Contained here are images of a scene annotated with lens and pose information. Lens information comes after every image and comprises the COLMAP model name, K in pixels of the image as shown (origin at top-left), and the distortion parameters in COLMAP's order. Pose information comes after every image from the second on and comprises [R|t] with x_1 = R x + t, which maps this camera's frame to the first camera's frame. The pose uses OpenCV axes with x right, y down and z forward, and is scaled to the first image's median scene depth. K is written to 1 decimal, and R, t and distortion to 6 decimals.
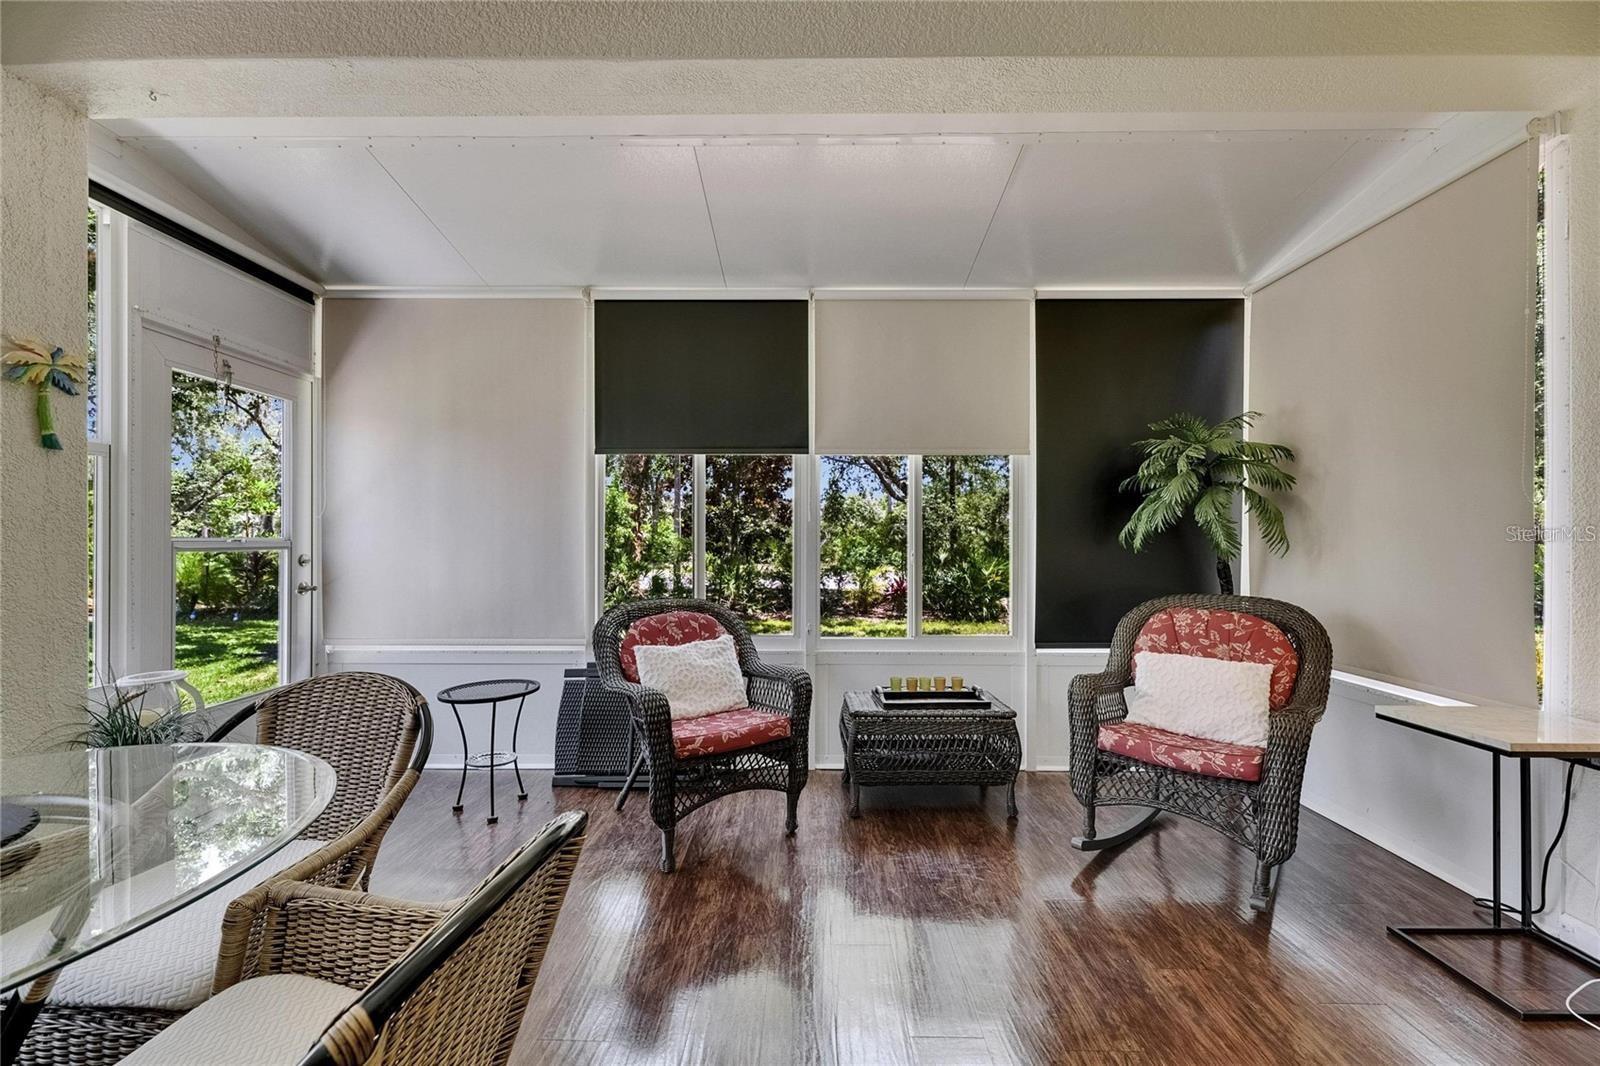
lens RADIAL K [[639.1, 0, 803.2], [0, 639.1, 539.9], [0, 0, 1]] dist [0.014043, -0.004814]
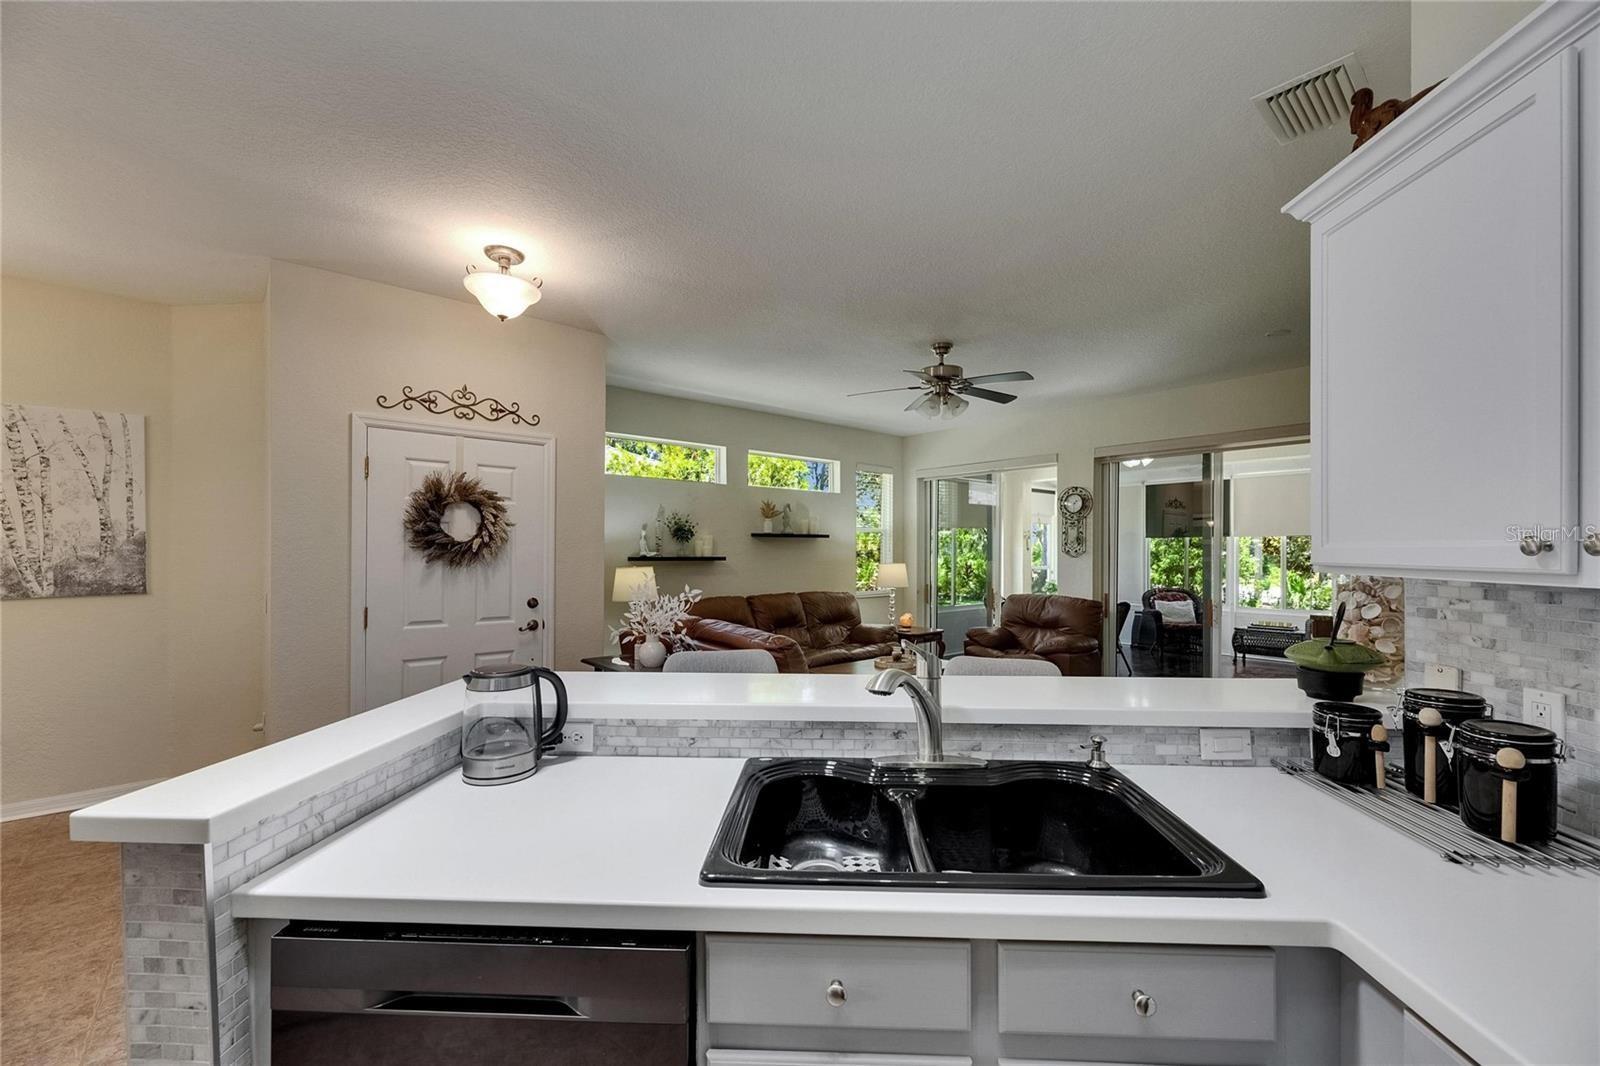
lens RADIAL K [[647.4, 0, 804.8], [0, 647.4, 550.8], [0, 0, 1]] dist [0.010864, -0.002625]
pose [[0.659355, 0.001248, -0.751831, 0.968612], [-0.000506, 0.999999, 0.001216, -0.086155], [0.751832, -0.000421, 0.659355, -2.344584]]
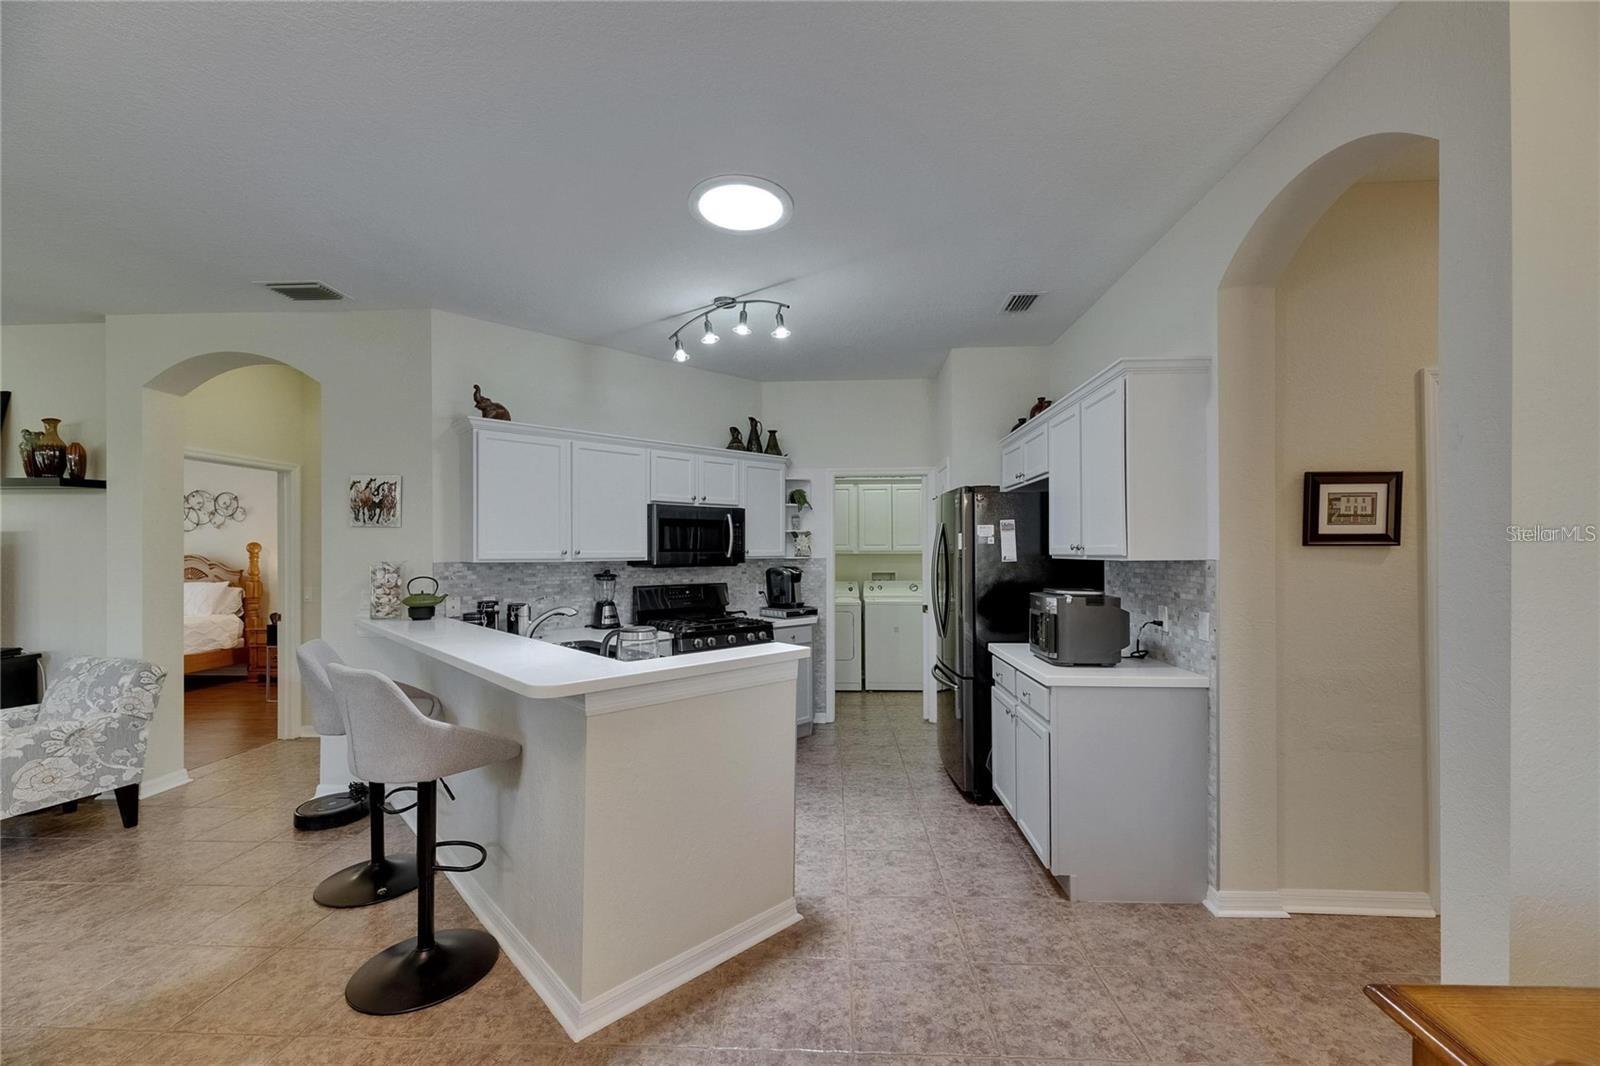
lens RADIAL K [[641.9, 0, 804.5], [0, 641.9, 549.2], [0, 0, 1]] dist [0.013670, -0.003702]
pose [[0.045958, 0.001077, 0.998943, -0.321861], [0.003632, 0.999993, -0.001245, -0.091229], [-0.998937, 0.003685, 0.045954, -2.430649]]
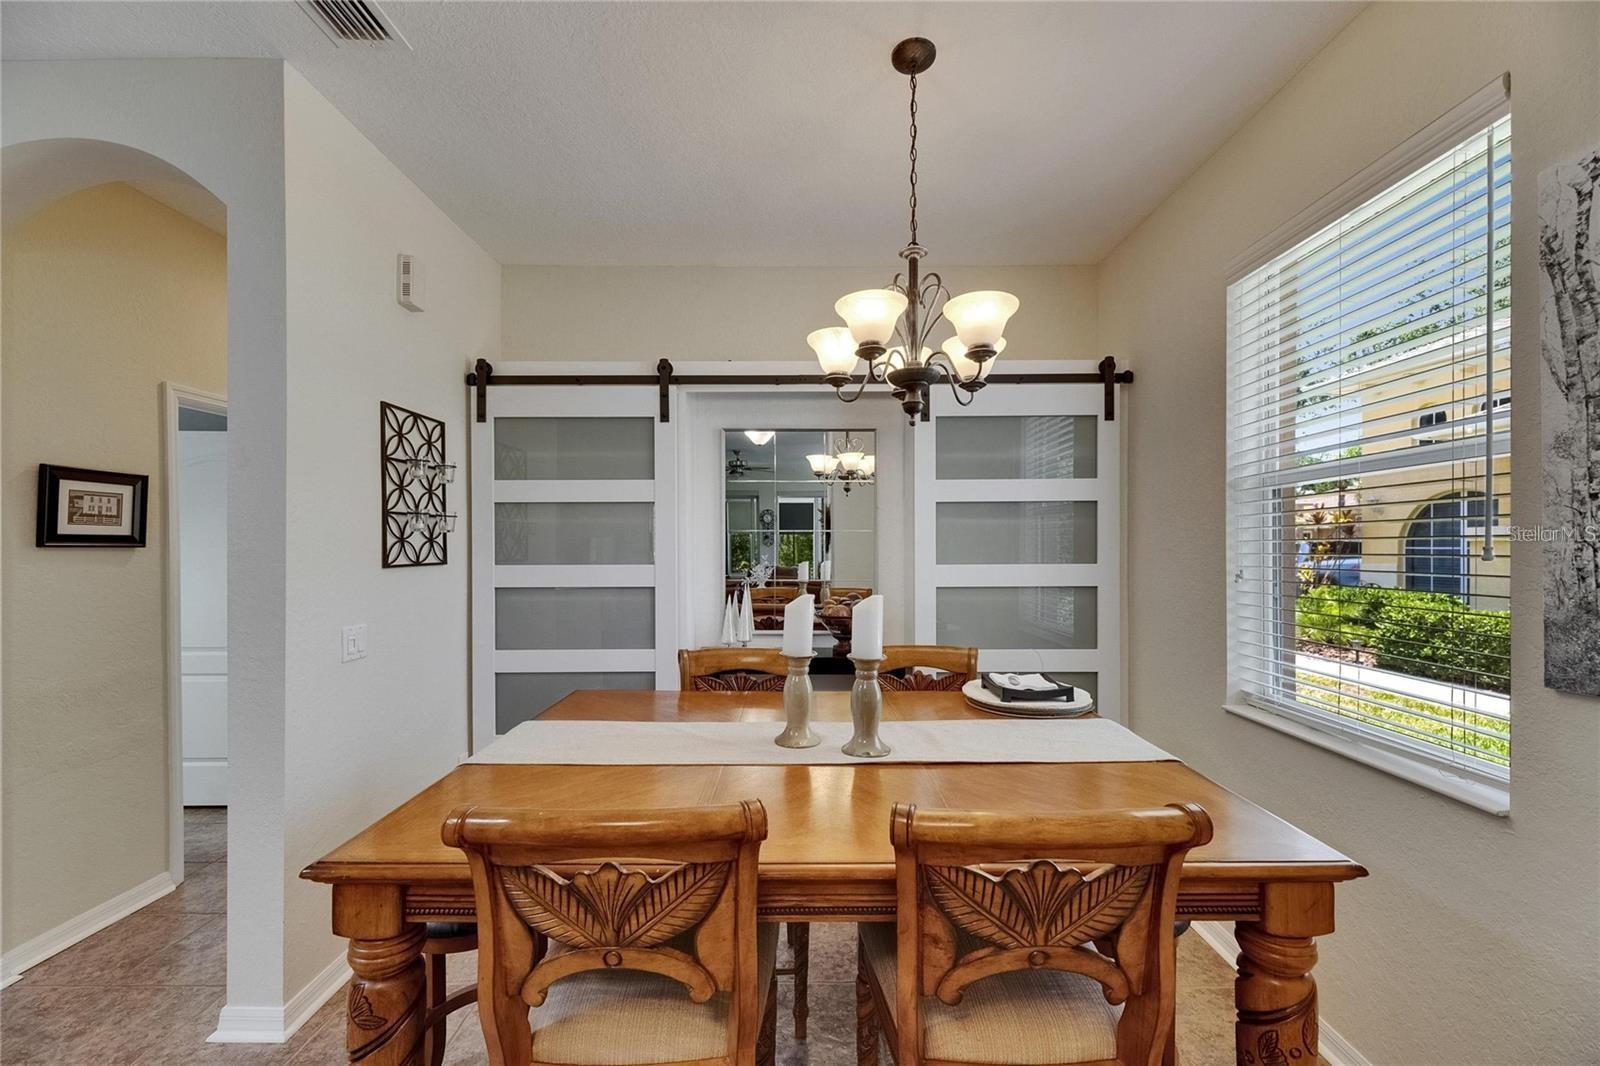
lens RADIAL K [[641.9, 0, 804.5], [0, 641.9, 549.2], [0, 0, 1]] dist [0.013670, -0.003702]
pose [[-0.999989, 0.002716, -0.003901, -0.326427], [0.002705, 0.999993, 0.002662, -0.091470], [0.003908, 0.002651, -0.999989, -2.292524]]
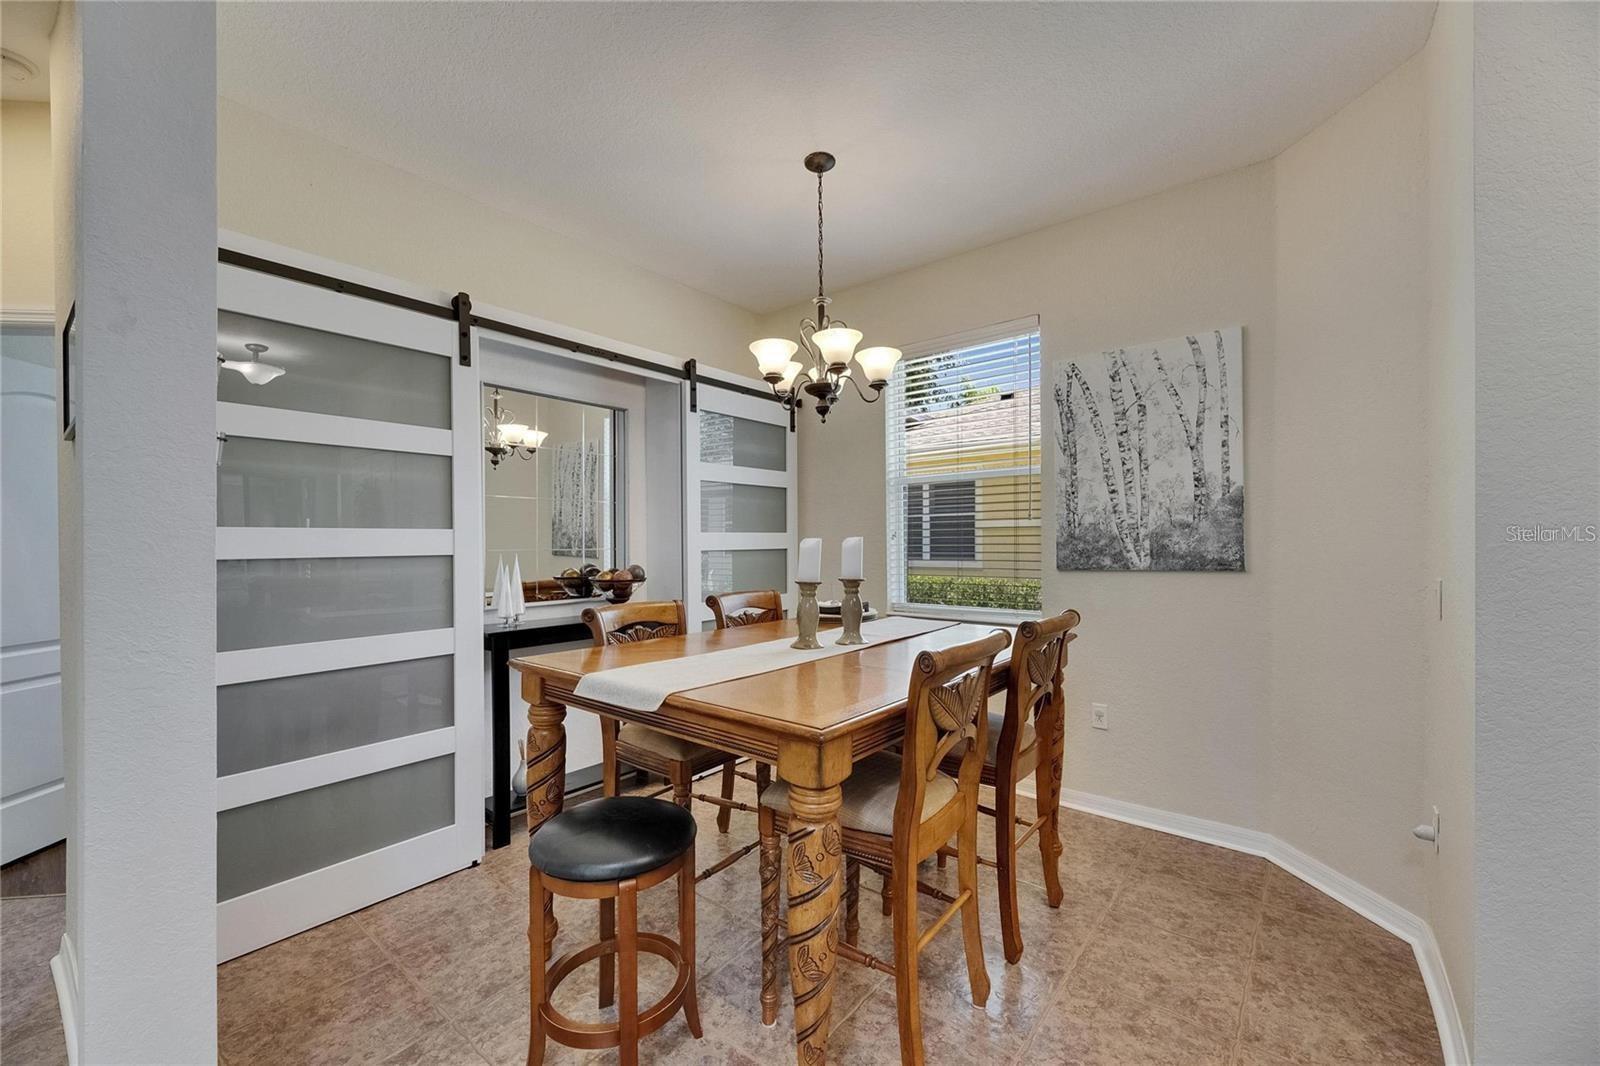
lens RADIAL K [[639.1, 0, 803.2], [0, 639.1, 539.9], [0, 0, 1]] dist [0.014043, -0.004814]
pose [[-0.625725, 0.002968, -0.780038, 0.265391], [0.005757, 0.999983, -0.000813, -0.048426], [0.780023, -0.005000, -0.625731, -2.389022]]
